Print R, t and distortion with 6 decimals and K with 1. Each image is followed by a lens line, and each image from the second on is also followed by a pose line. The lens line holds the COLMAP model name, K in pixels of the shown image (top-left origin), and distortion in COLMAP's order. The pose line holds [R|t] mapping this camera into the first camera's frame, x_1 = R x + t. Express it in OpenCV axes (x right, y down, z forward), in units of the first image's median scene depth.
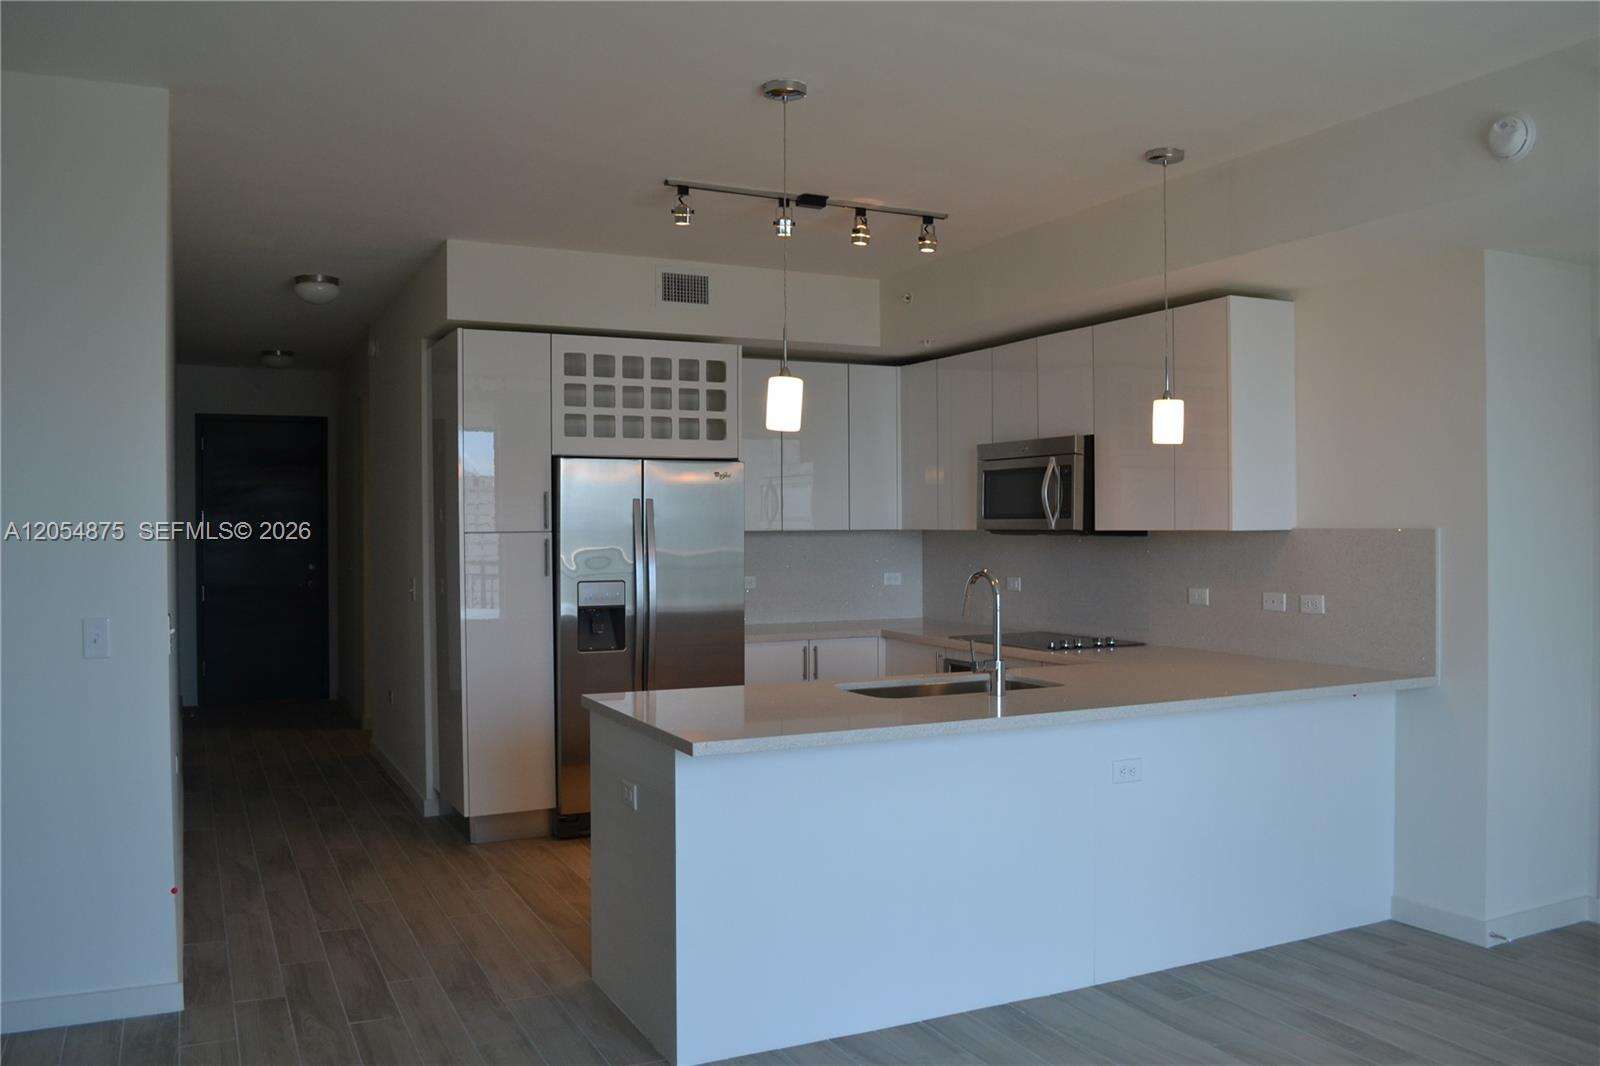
lens RADIAL K [[1281.8, 0, 815.4], [0, 1281.8, 532.8], [0, 0, 1]] dist [-0.081871, -0.003741]
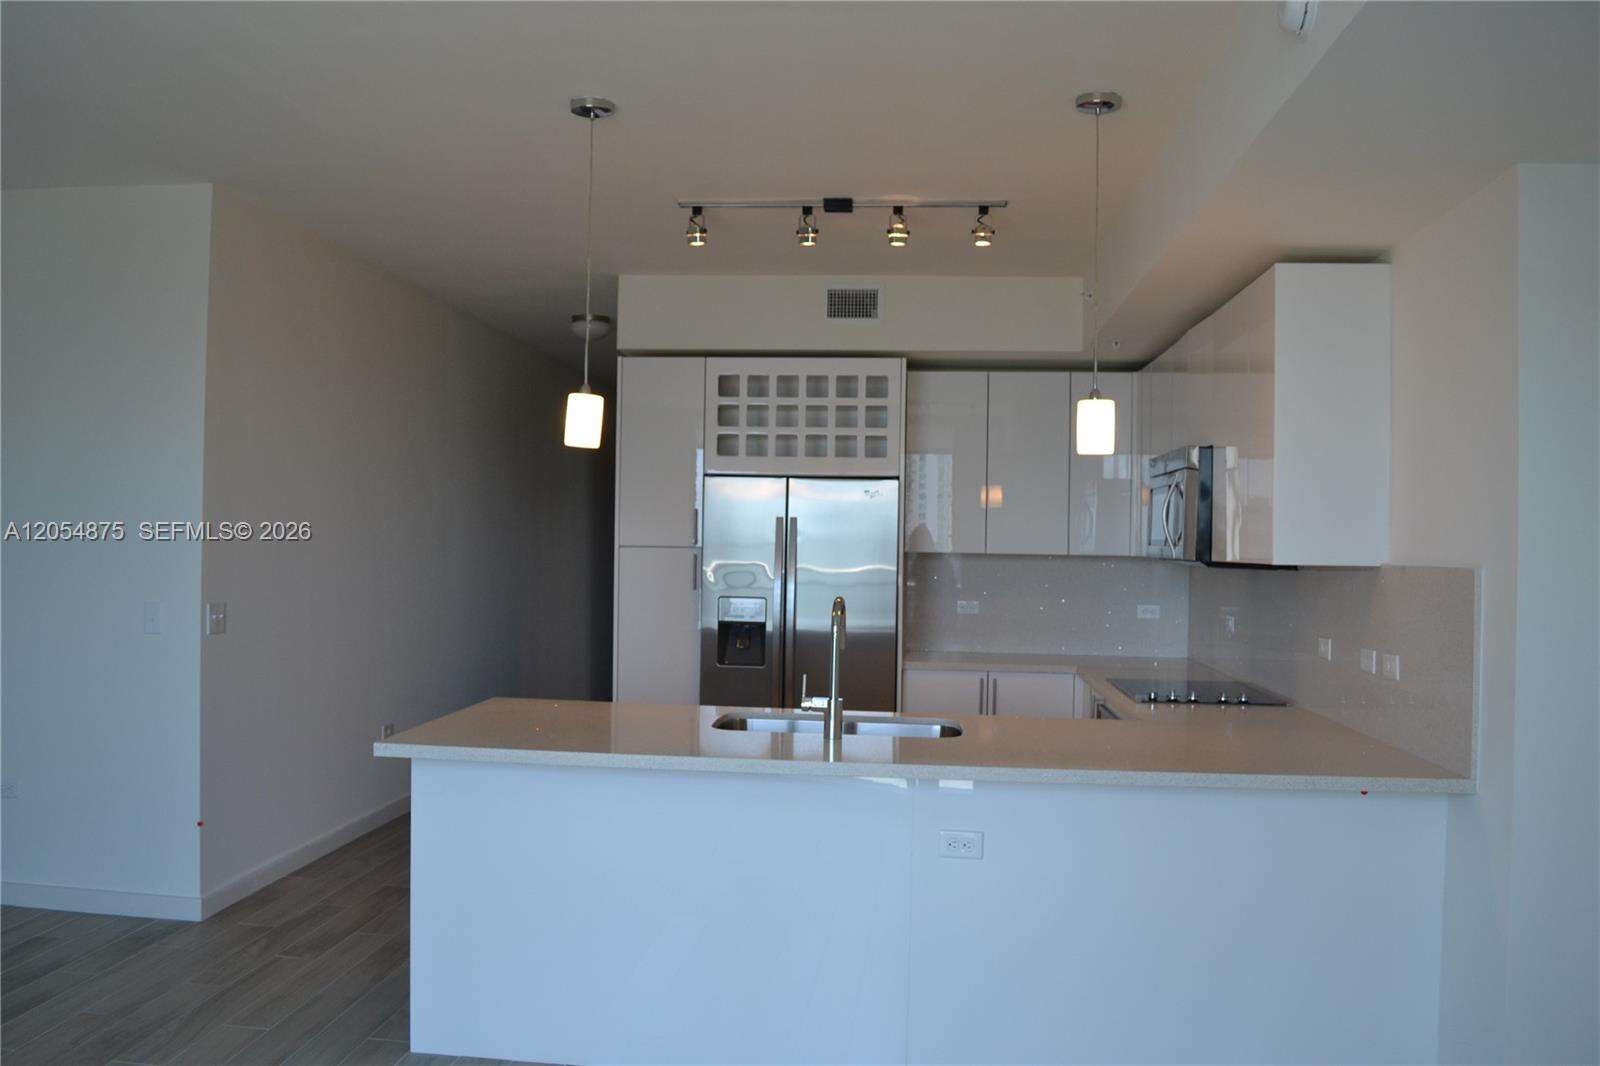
lens RADIAL K [[1281.8, 0, 815.4], [0, 1281.8, 532.8], [0, 0, 1]] dist [-0.081871, -0.003741]
pose [[0.850016, 0.017898, -0.526452, 0.413402], [-0.027451, 0.999570, -0.010340, -0.004361], [0.526041, 0.023241, 0.850142, 0.158369]]
